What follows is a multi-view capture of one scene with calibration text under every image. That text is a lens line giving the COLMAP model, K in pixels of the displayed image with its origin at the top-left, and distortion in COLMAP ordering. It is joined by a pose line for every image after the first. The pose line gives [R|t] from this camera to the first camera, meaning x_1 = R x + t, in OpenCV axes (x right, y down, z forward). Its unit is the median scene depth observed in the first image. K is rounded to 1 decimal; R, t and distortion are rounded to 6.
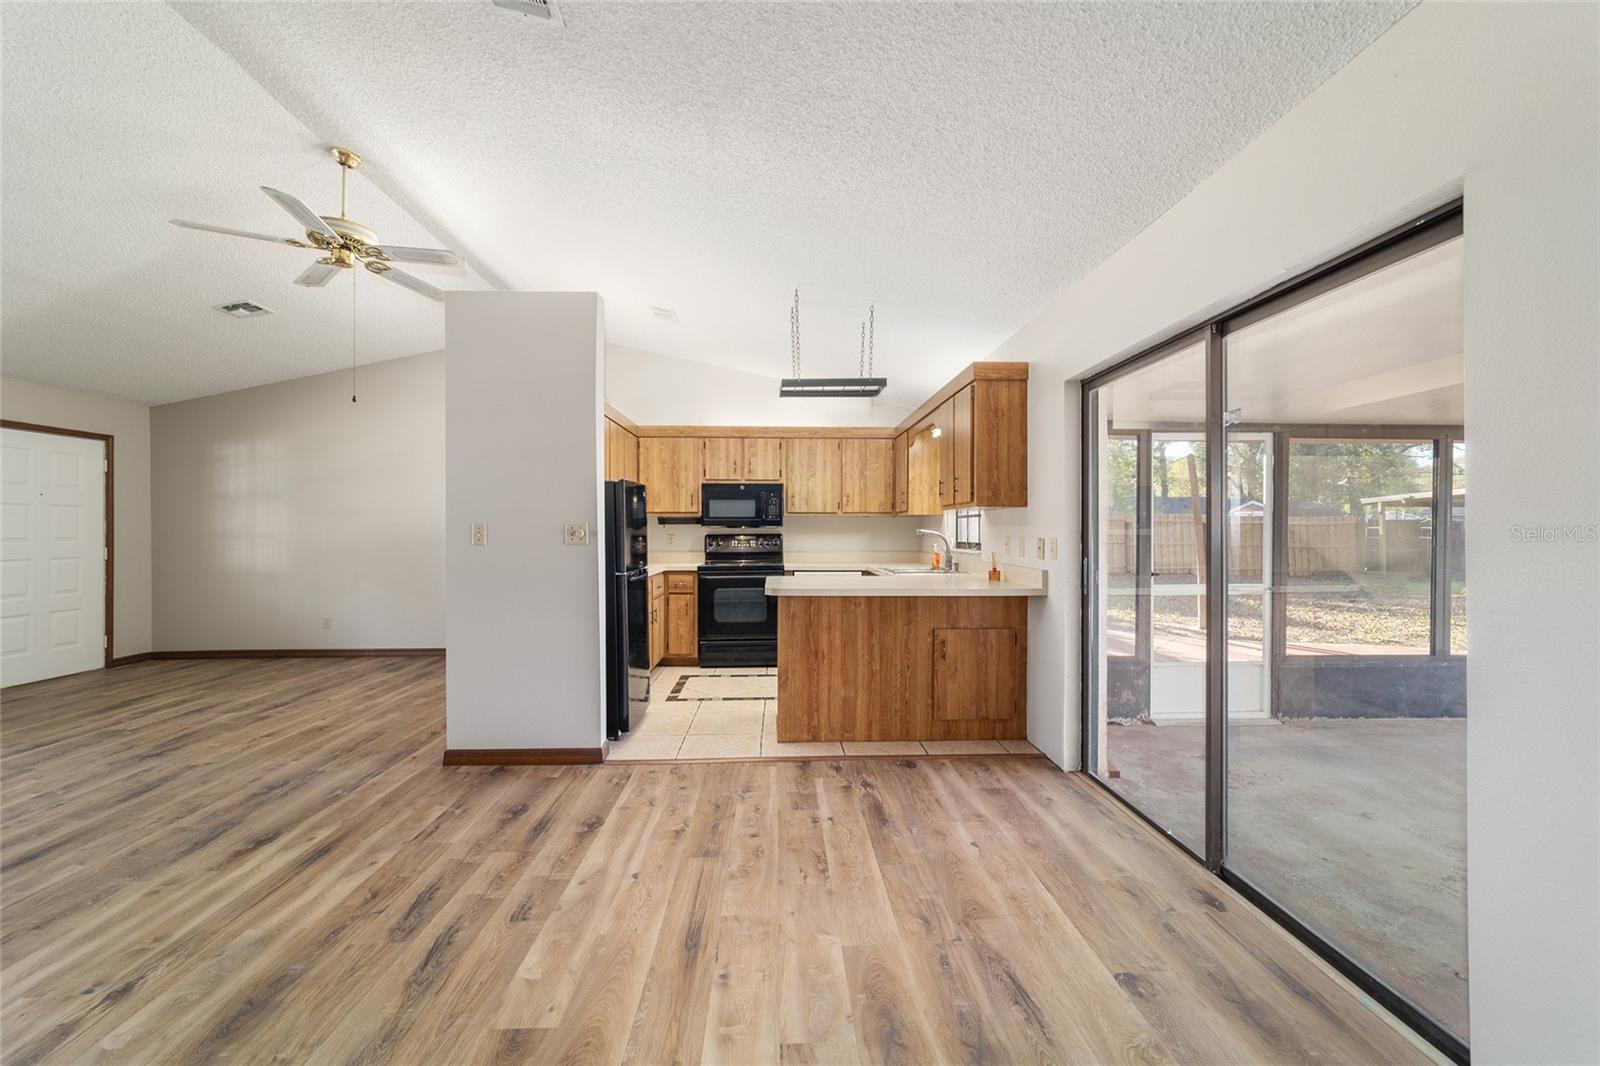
lens RADIAL K [[615.6, 0, 798.7], [0, 615.6, 526.7], [0, 0, 1]] dist [-0.018132, 0.008708]
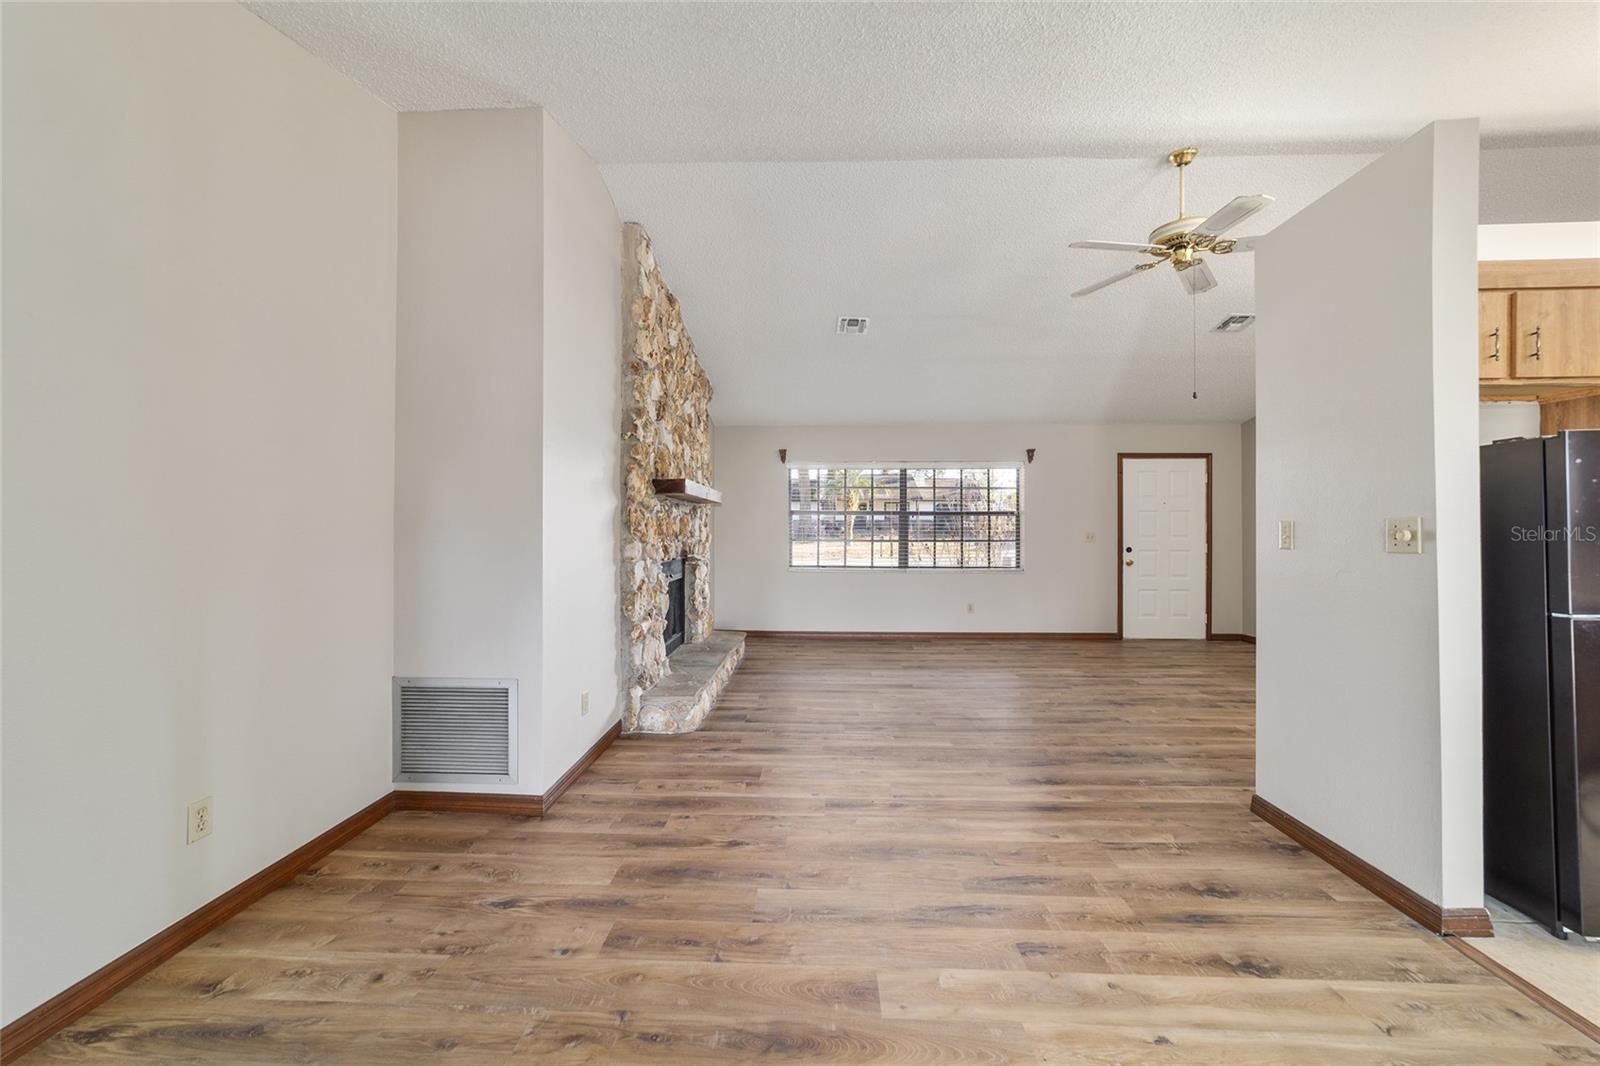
lens RADIAL K [[615.6, 0, 798.4], [0, 615.6, 527.0], [0, 0, 1]] dist [-0.018132, 0.008708]
pose [[-0.073192, -0.002171, -0.997316, 0.269835], [0.002458, 0.999994, -0.002357, 0.001988], [0.997315, -0.002624, -0.073186, 0.401126]]
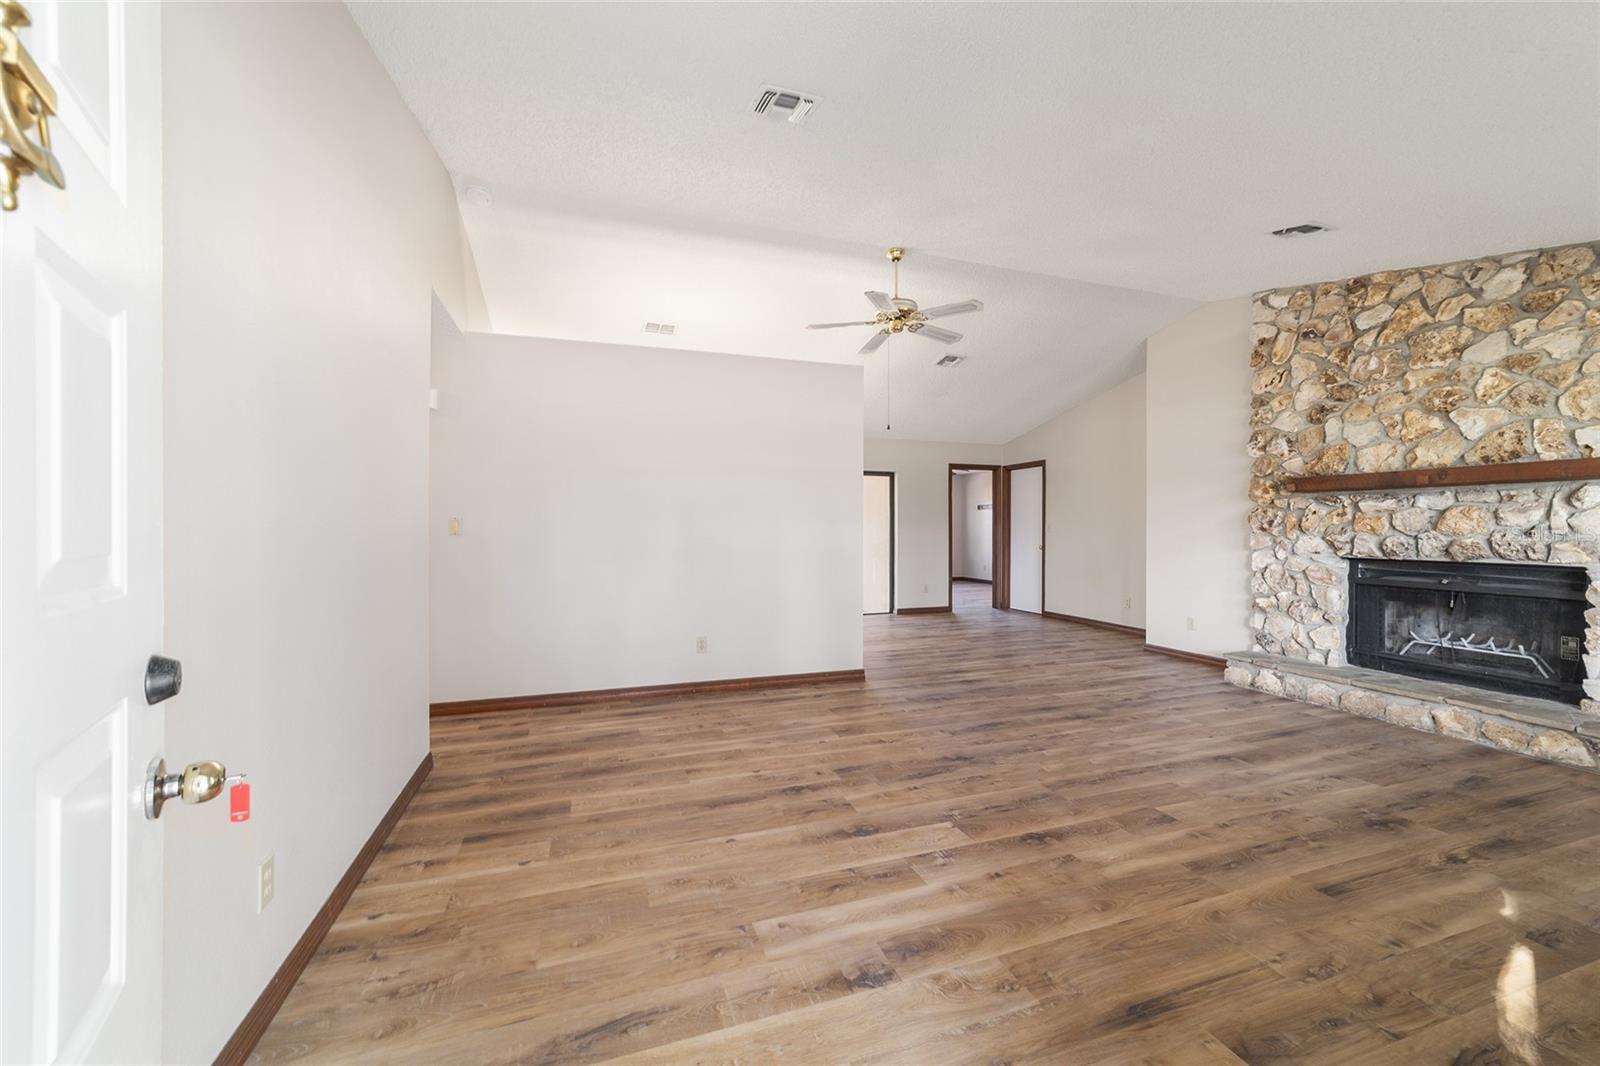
lens RADIAL K [[615.6, 0, 801.9], [0, 615.6, 527.9], [0, 0, 1]] dist [-0.018132, 0.008708]
pose [[-0.294674, 0.003228, 0.955592, -1.807268], [-0.003612, 0.999983, -0.004492, 0.019553], [-0.955591, -0.004776, -0.294657, 1.449039]]
